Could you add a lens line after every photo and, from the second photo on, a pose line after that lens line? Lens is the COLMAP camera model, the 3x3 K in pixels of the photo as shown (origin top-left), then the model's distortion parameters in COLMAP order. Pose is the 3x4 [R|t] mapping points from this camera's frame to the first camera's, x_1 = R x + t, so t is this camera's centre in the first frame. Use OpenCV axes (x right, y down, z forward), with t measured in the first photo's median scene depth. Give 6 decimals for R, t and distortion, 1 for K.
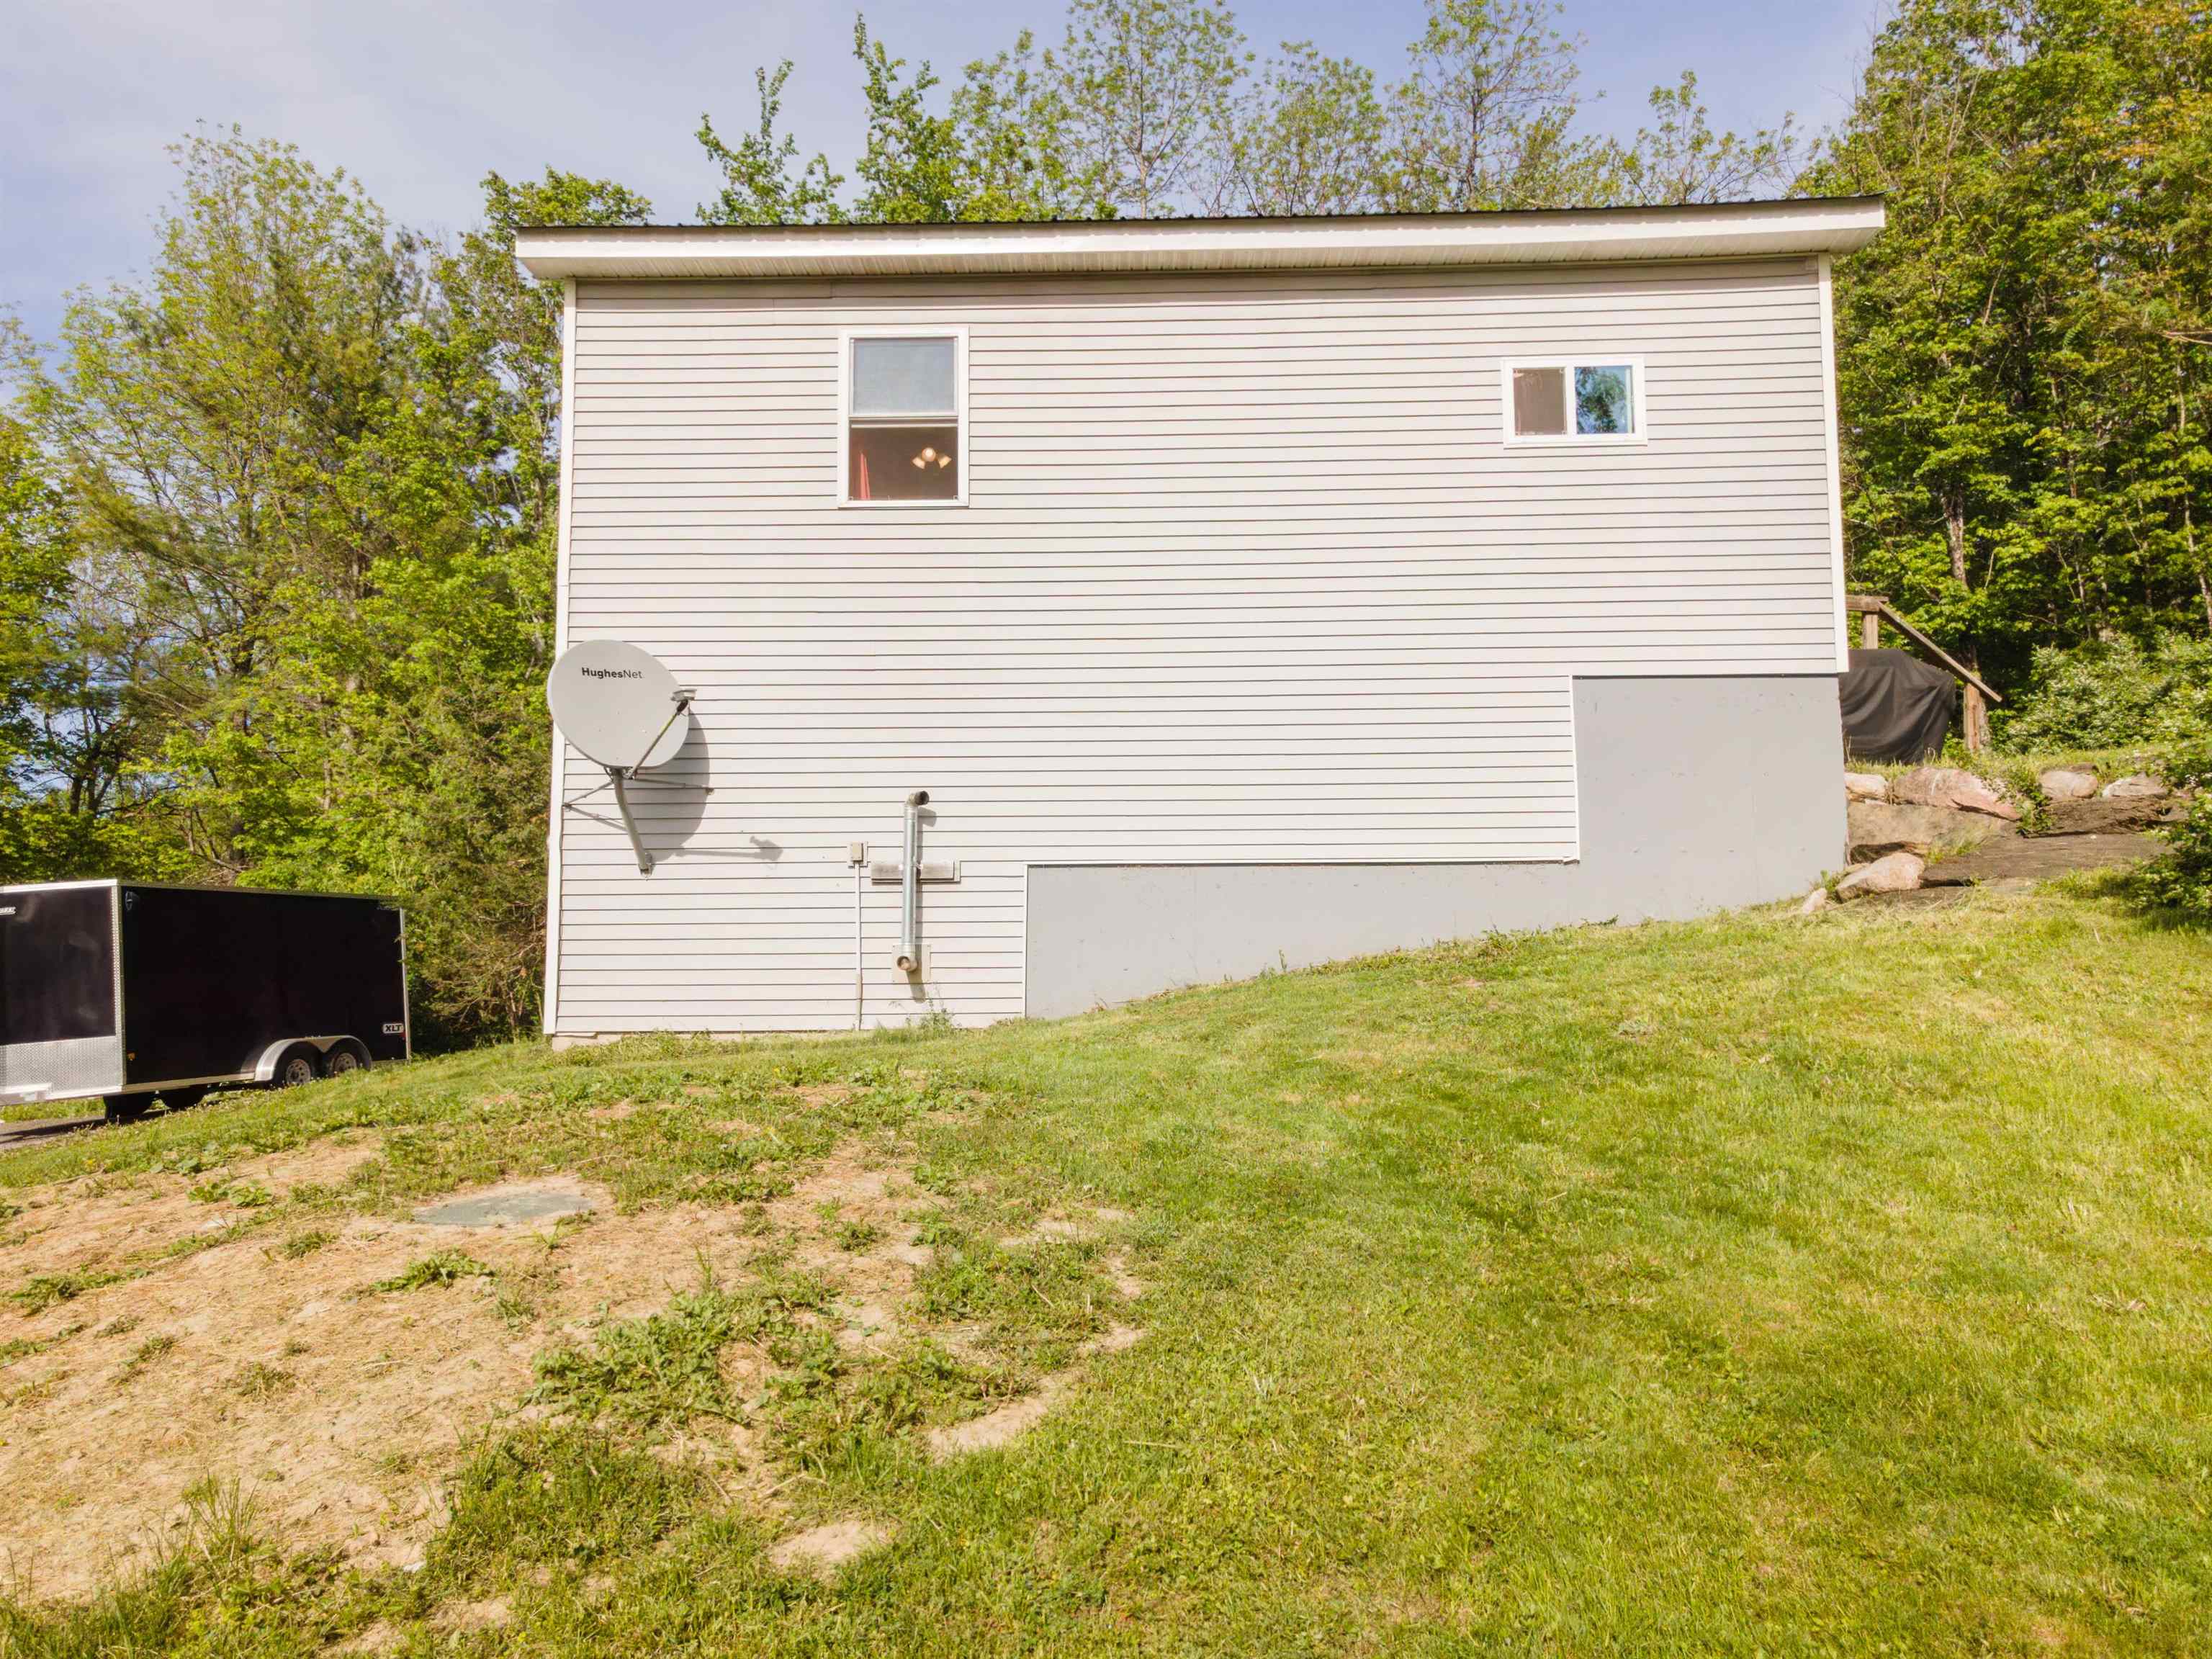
lens RADIAL K [[1611.4, 0, 1106.0], [0, 1611.4, 829.5], [0, 0, 1]] dist [0.048740, -0.000111]
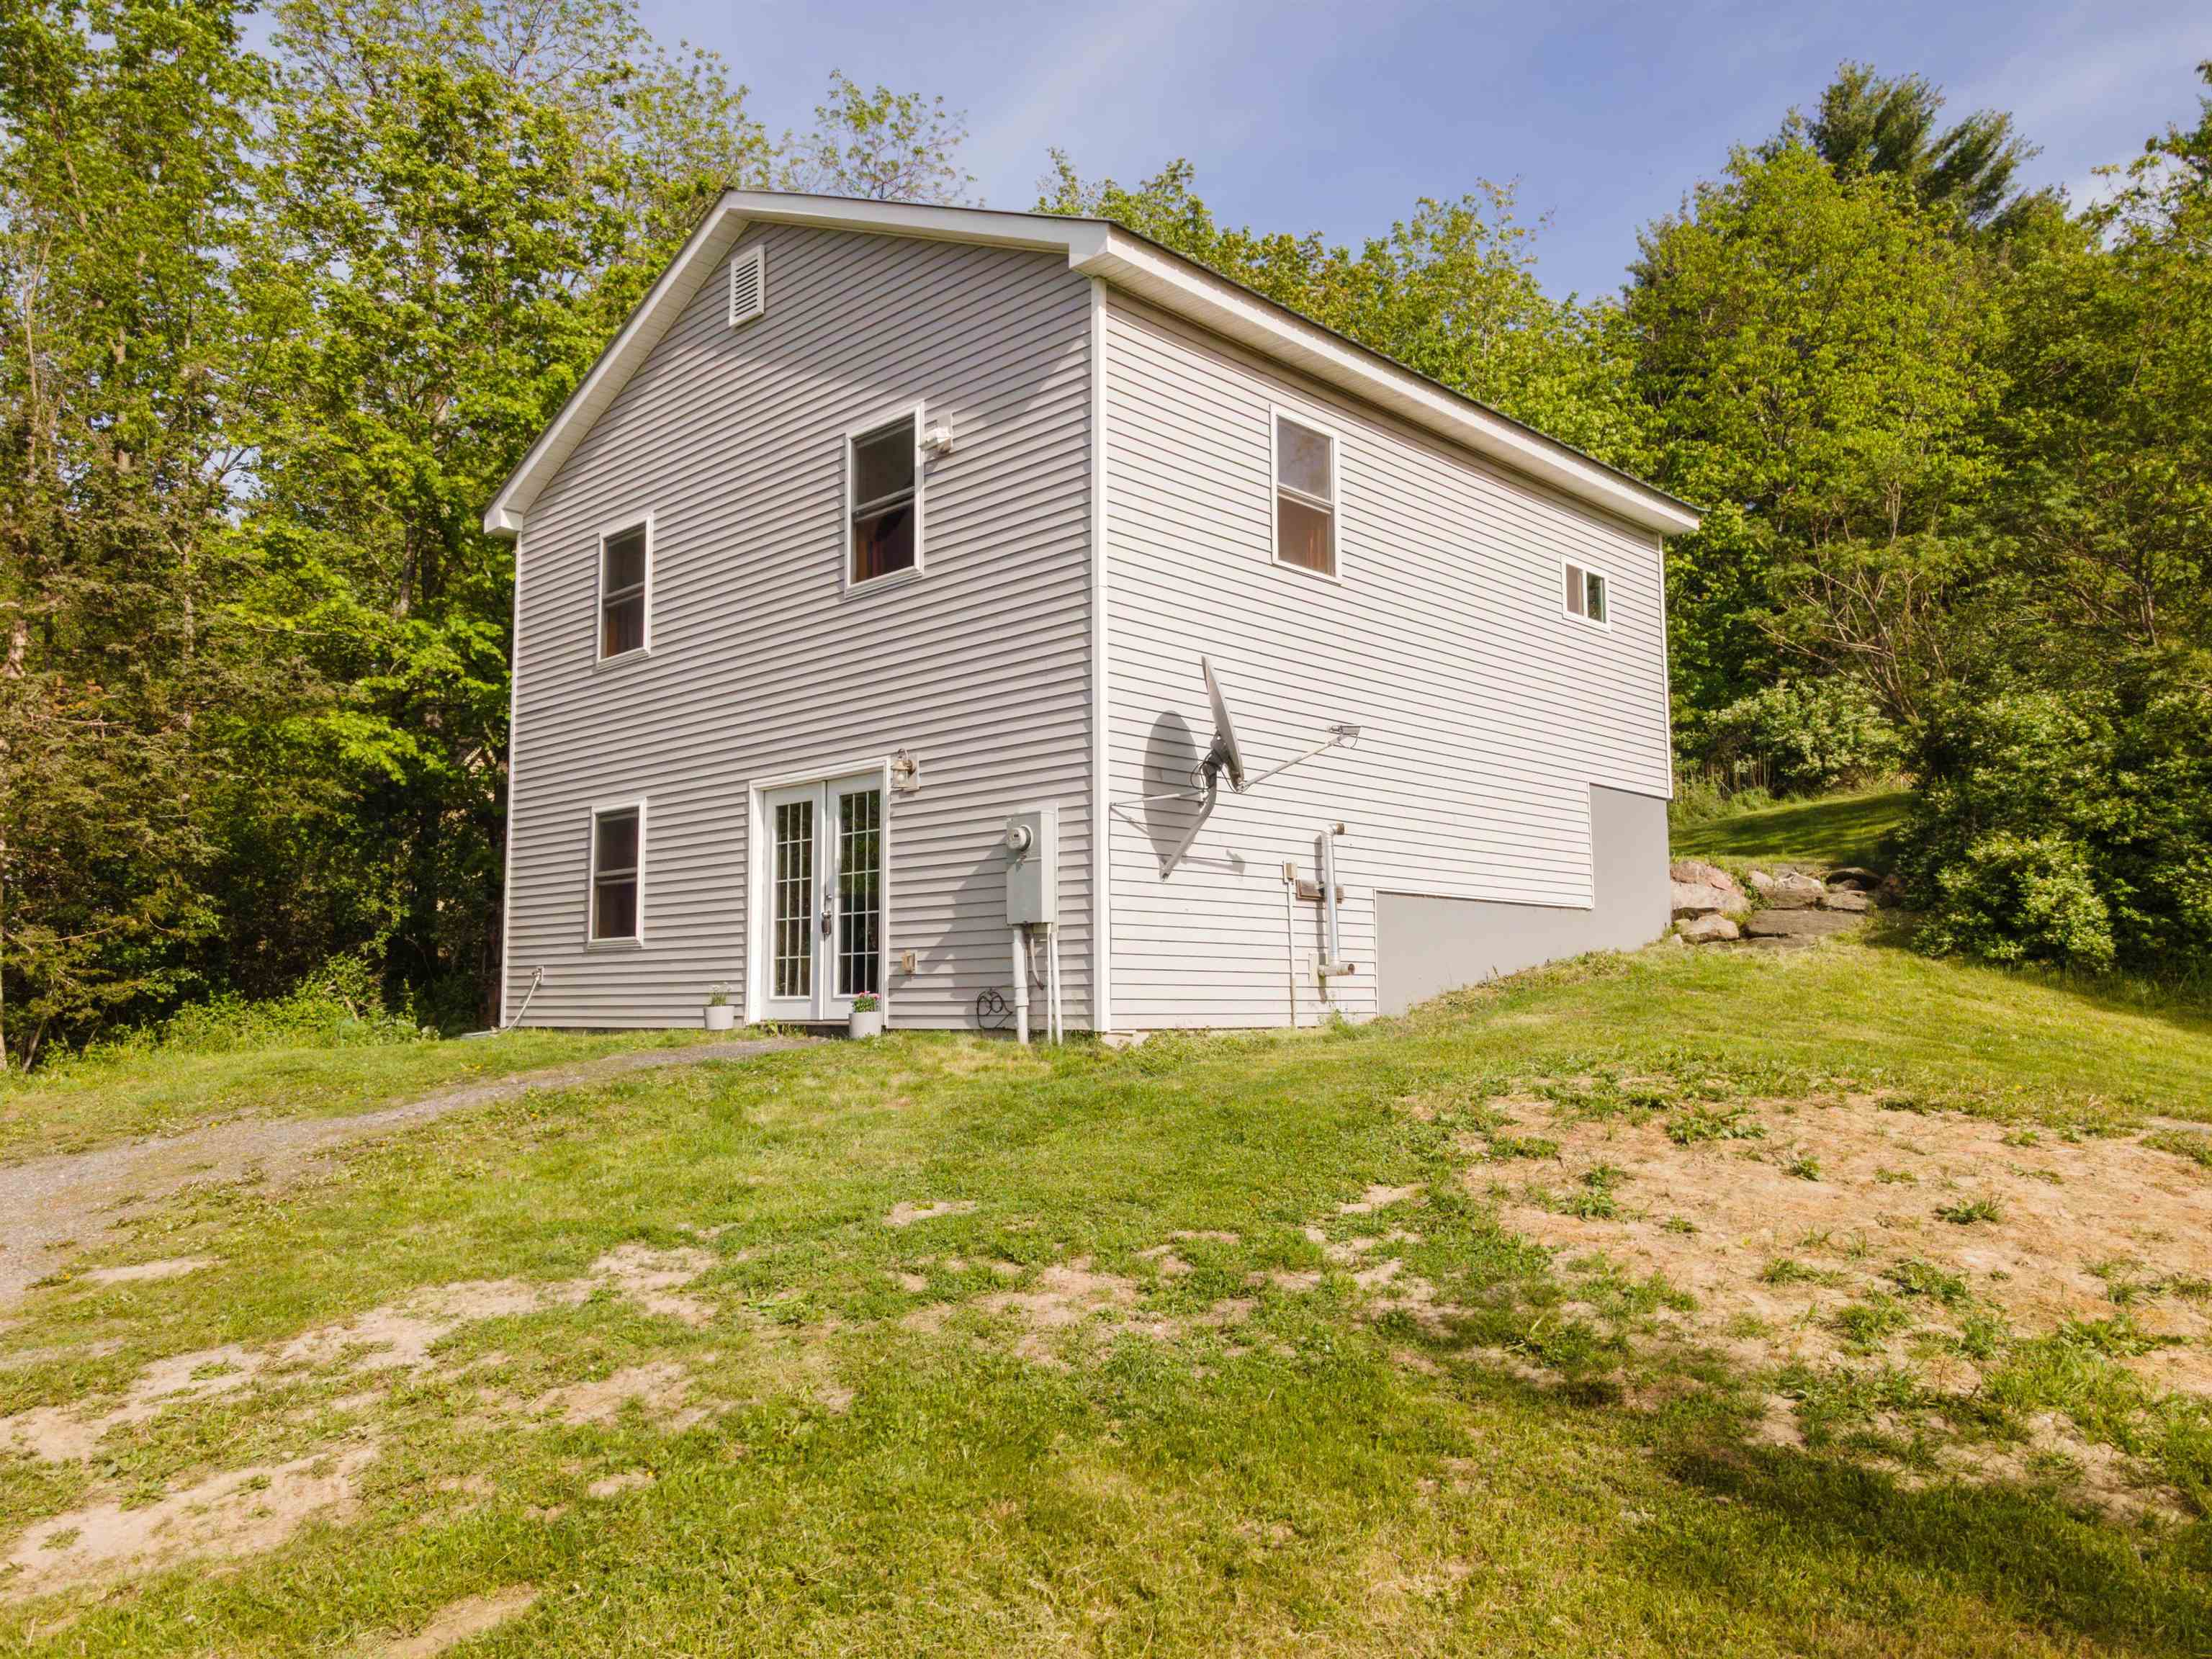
lens RADIAL K [[1611.4, 0, 1106.0], [0, 1611.4, 829.5], [0, 0, 1]] dist [0.048740, -0.000111]
pose [[0.675542, 0.081980, 0.732750, -1.072819], [-0.093083, 0.995331, -0.025542, 0.025940], [-0.731422, -0.050952, 0.680019, 0.315557]]
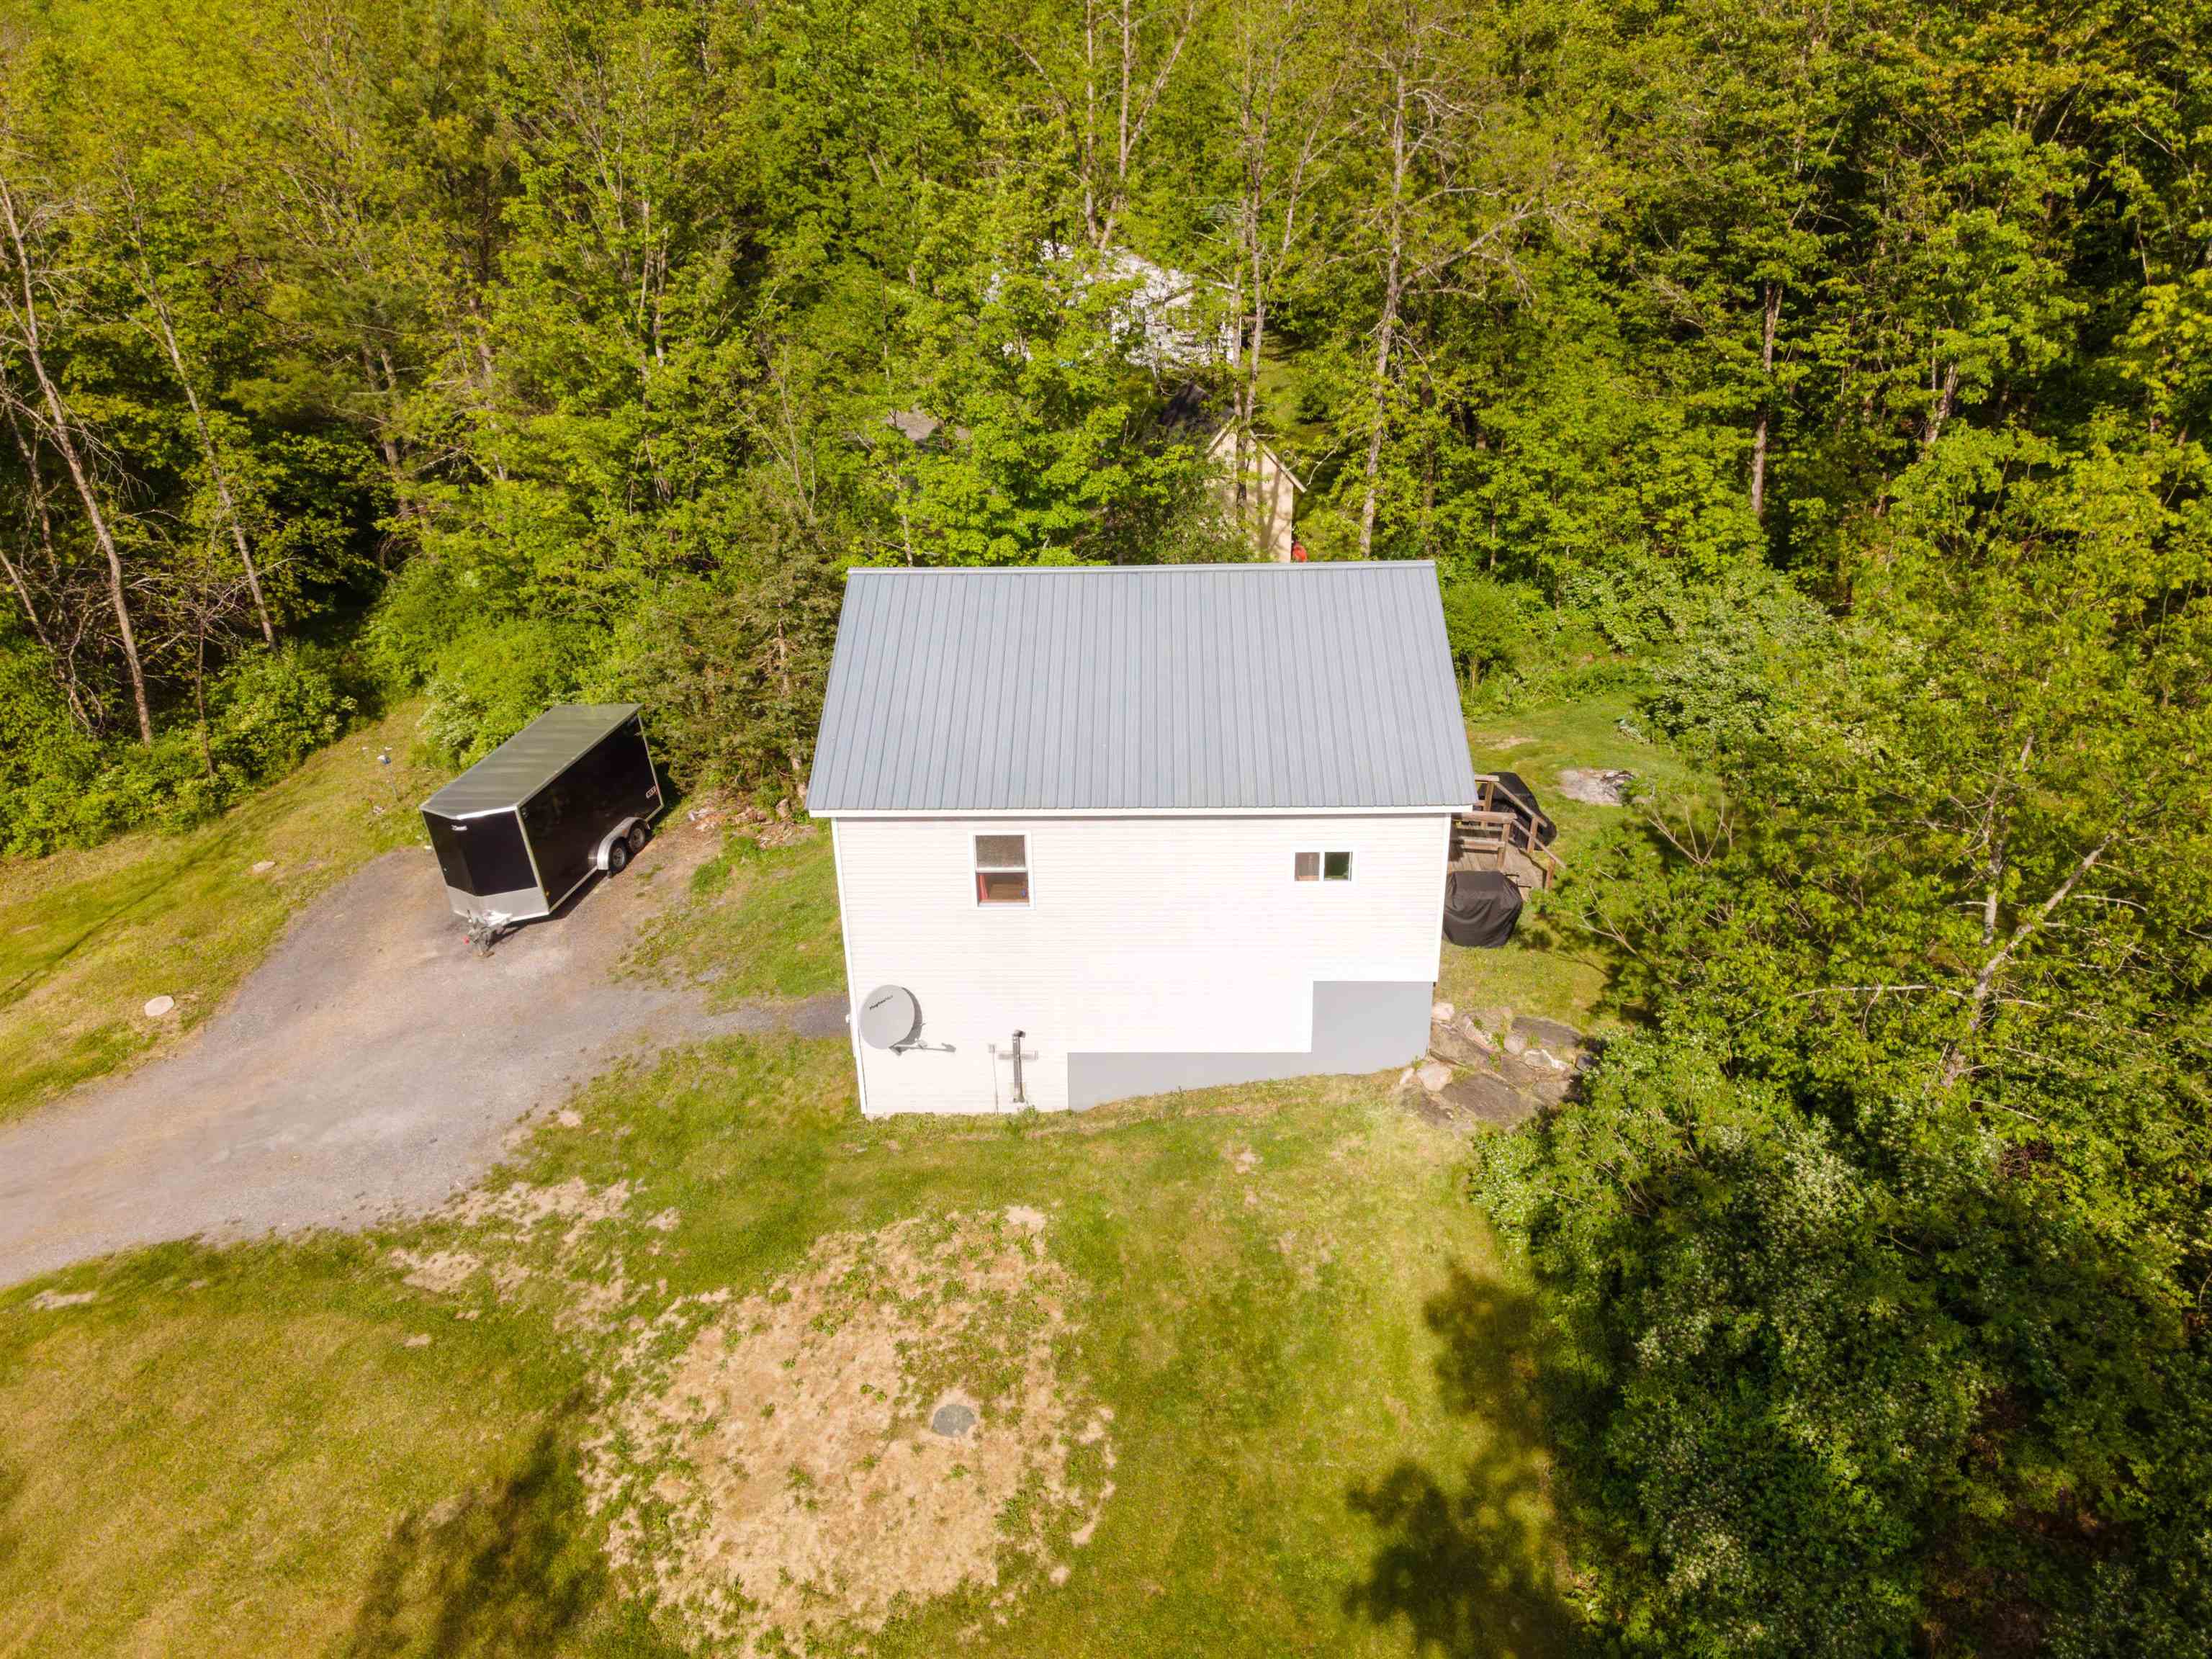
lens RADIAL K [[1582.4, 0, 1106.0], [0, 1582.4, 829.5], [0, 0, 1]] dist [0.051076, 0.002926]
pose [[0.999937, -0.010698, 0.003296, 0.002220], [0.007204, 0.840310, 0.542058, -1.427186], [-0.008568, -0.542000, 0.840335, -0.691092]]
